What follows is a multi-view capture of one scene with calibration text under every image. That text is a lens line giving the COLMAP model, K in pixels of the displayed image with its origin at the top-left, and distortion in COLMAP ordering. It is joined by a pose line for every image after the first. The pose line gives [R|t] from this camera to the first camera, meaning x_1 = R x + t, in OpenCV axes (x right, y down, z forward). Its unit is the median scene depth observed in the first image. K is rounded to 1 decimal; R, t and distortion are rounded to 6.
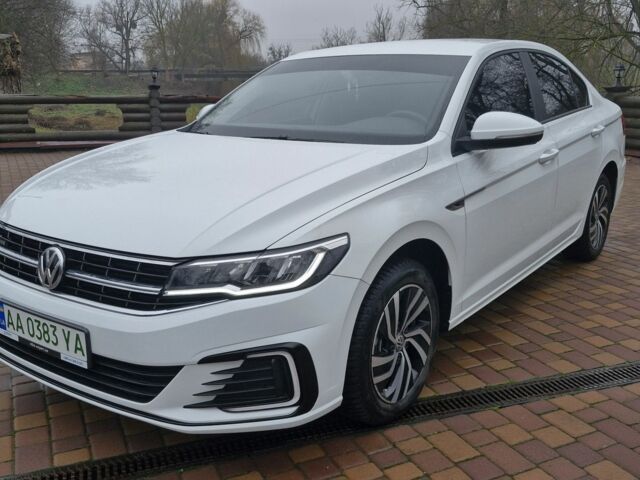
lens RADIAL K [[570.7, 0, 317.0], [0, 570.7, 239.5], [0, 0, 1]] dist [0.095599, -0.040305]
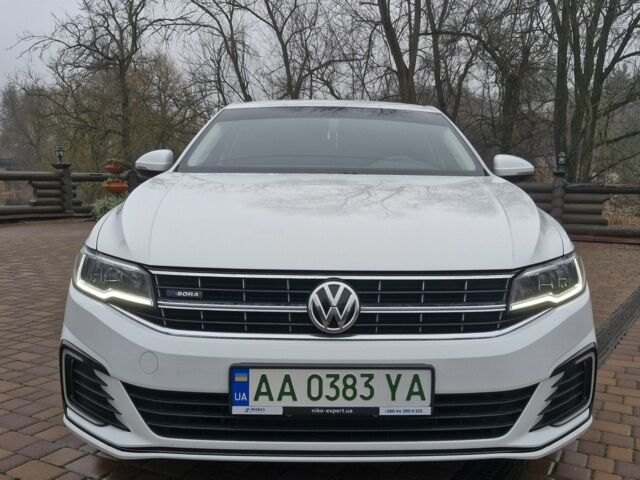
lens RADIAL K [[570.7, 0, 319.4], [0, 570.7, 240.7], [0, 0, 1]] dist [0.095599, -0.040305]
pose [[0.800595, -0.043136, 0.597652, -0.994078], [0.122530, 0.988115, -0.092819, 0.032538], [-0.586544, 0.147541, 0.796365, 0.391822]]
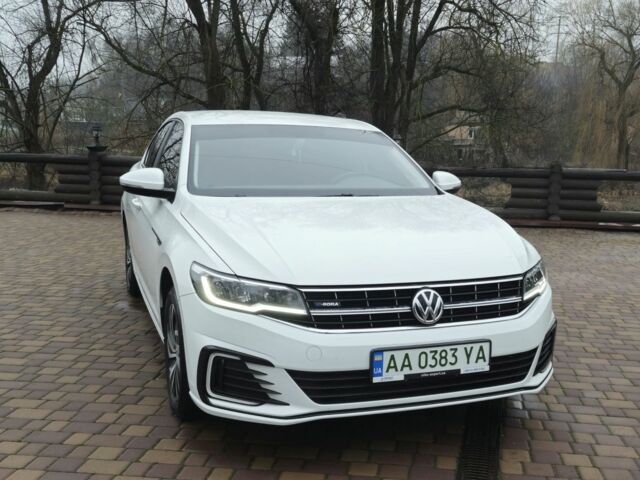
lens RADIAL K [[662.0, 0, 319.3], [0, 662.0, 242.3], [0, 0, 1]] dist [0.086322, 0.000000]
pose [[0.574308, -0.090868, 0.813581, -1.784588], [0.175937, 0.984298, -0.014259, -0.105223], [-0.799510, 0.151328, 0.581277, 0.384041]]
